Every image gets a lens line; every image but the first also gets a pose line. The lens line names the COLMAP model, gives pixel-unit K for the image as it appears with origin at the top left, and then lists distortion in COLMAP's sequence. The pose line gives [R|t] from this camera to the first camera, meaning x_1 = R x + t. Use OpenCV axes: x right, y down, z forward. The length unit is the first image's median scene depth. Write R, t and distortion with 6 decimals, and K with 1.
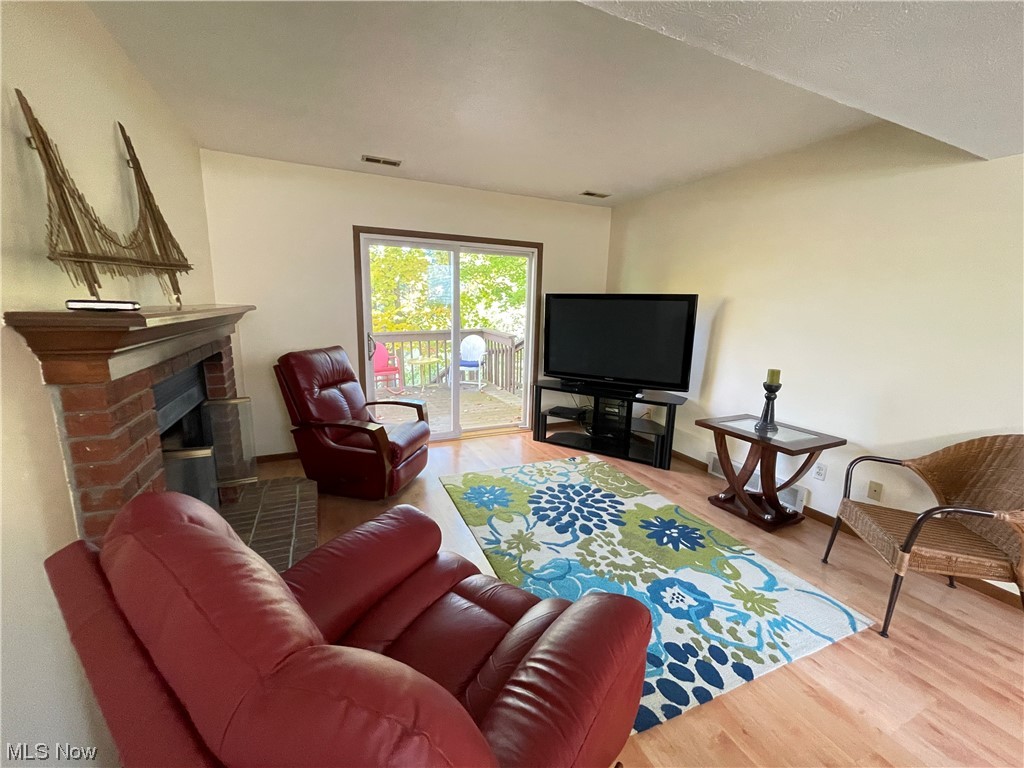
lens RADIAL K [[413.0, 0, 508.5], [0, 413.0, 382.1], [0, 0, 1]] dist [-0.000794, 0.000352]
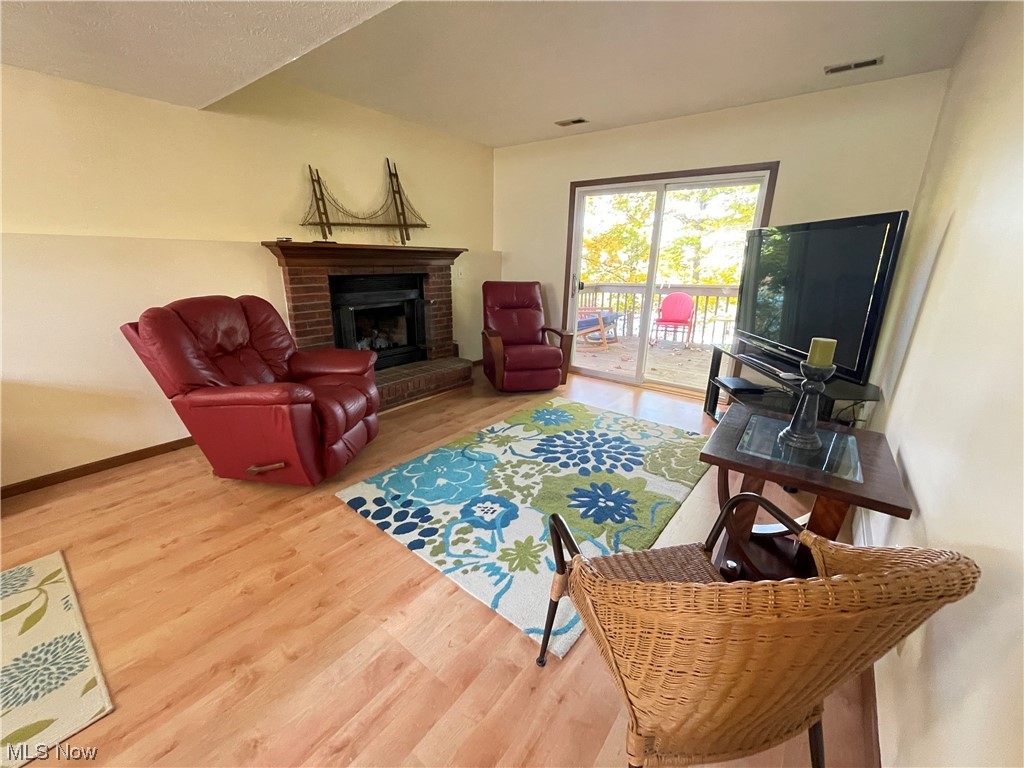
lens RADIAL K [[413.0, 0, 508.5], [0, 413.0, 382.1], [0, 0, 1]] dist [-0.000794, 0.000352]
pose [[0.462499, 0.244315, -0.852294, 0.930173], [-0.176319, 0.967429, 0.181640, 0.001064], [0.868911, 0.066268, 0.490512, 0.370935]]
